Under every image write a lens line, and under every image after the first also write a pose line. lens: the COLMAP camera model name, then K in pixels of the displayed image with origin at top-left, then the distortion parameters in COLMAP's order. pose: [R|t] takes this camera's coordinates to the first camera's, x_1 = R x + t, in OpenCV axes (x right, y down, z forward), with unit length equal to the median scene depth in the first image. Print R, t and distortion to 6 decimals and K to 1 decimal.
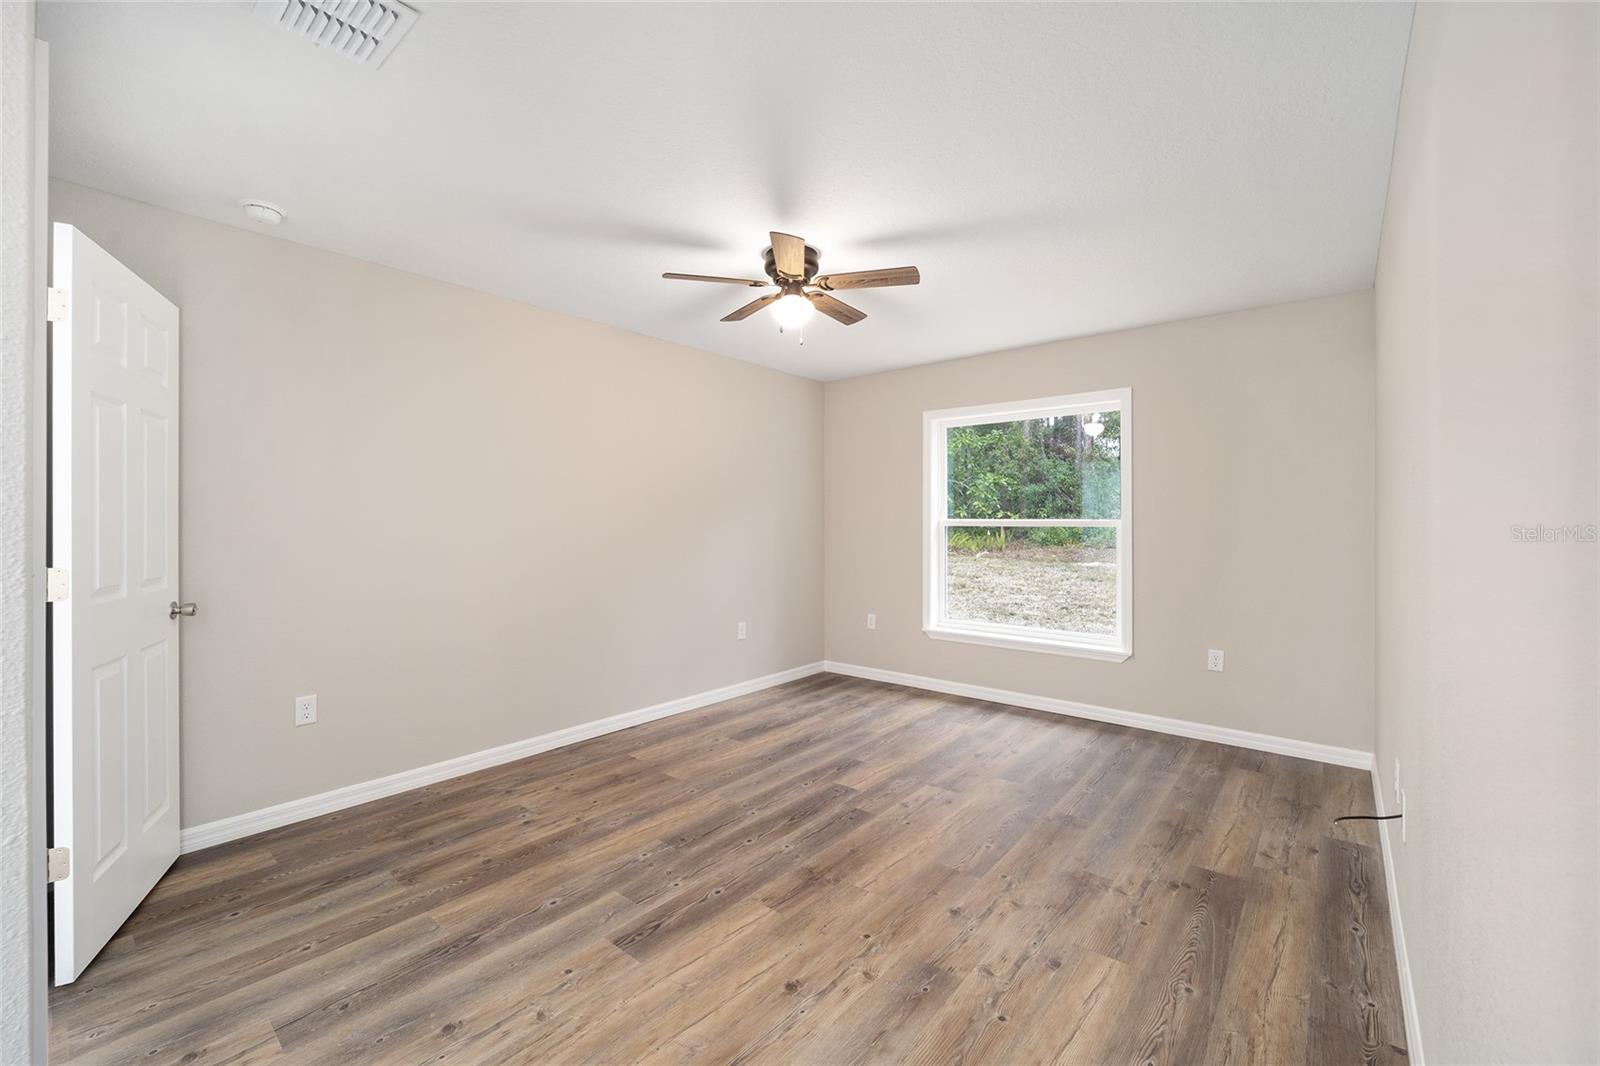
lens RADIAL K [[649.7, 0, 799.5], [0, 649.7, 519.2], [0, 0, 1]] dist [-0.012414, 0.000104]
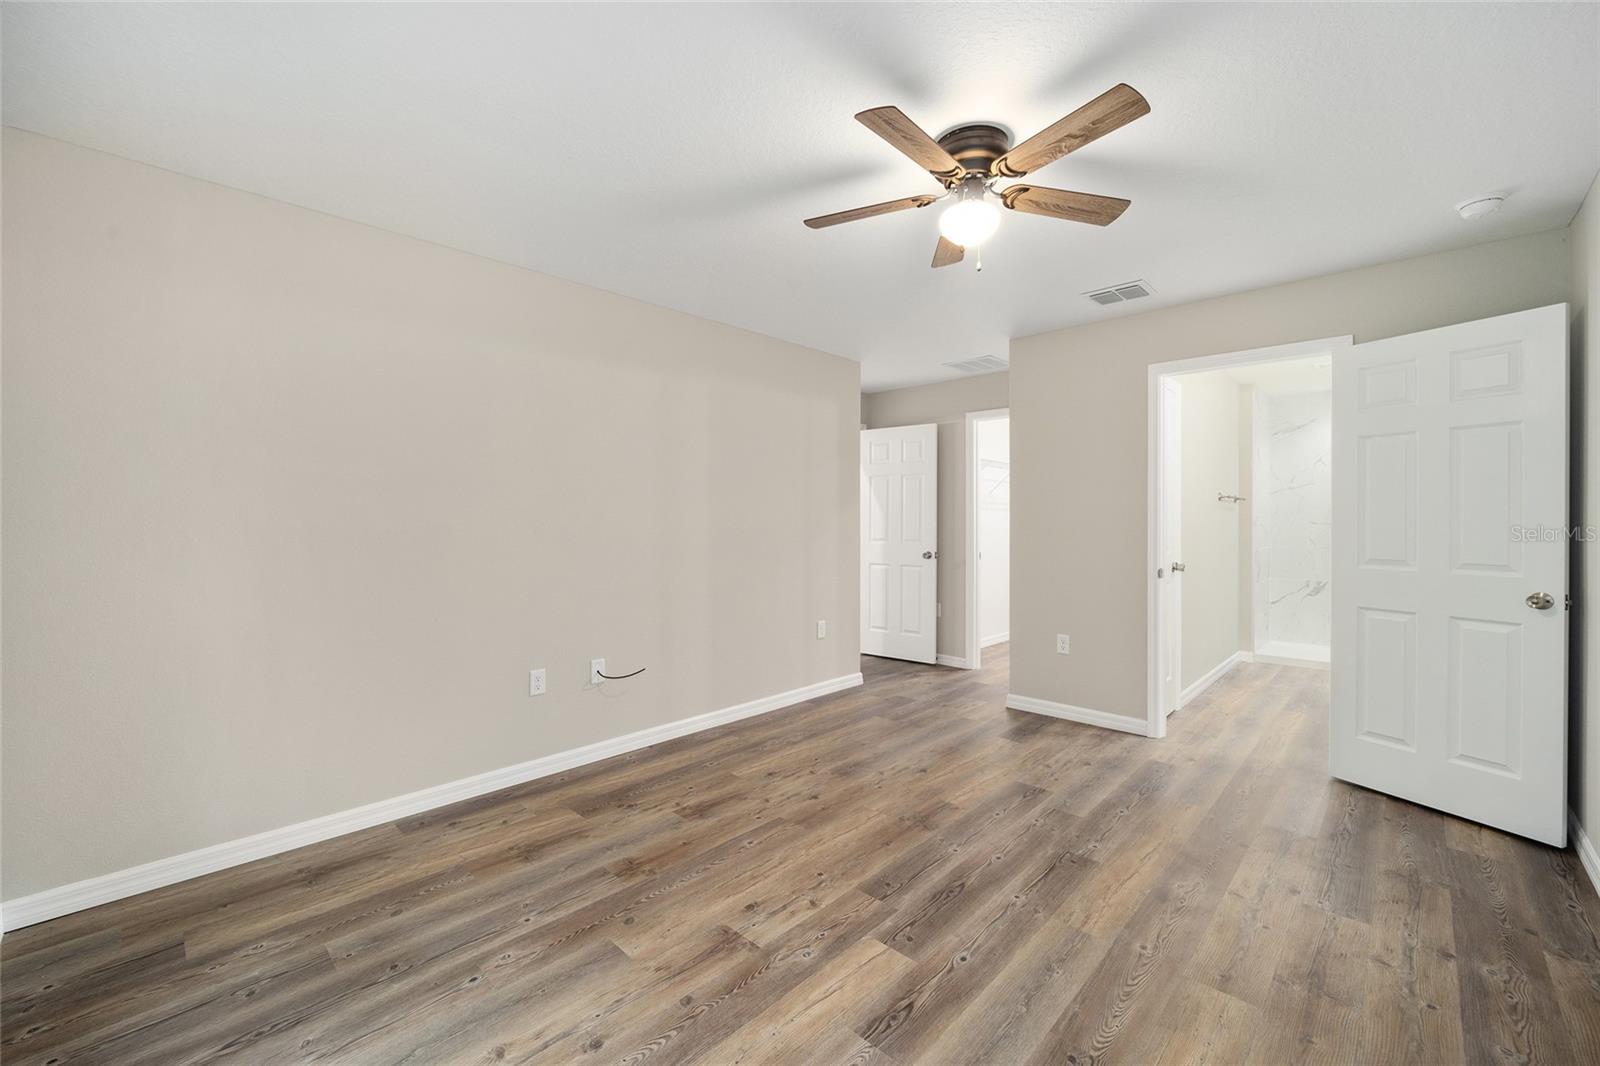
lens RADIAL K [[649.7, 0, 799.5], [0, 649.7, 519.2], [0, 0, 1]] dist [-0.012414, 0.000104]
pose [[-0.997743, 0.000418, 0.067146, 0.142911], [-0.000065, 0.999974, -0.007193, 0.015369], [-0.067147, -0.007181, -0.997717, 1.911914]]
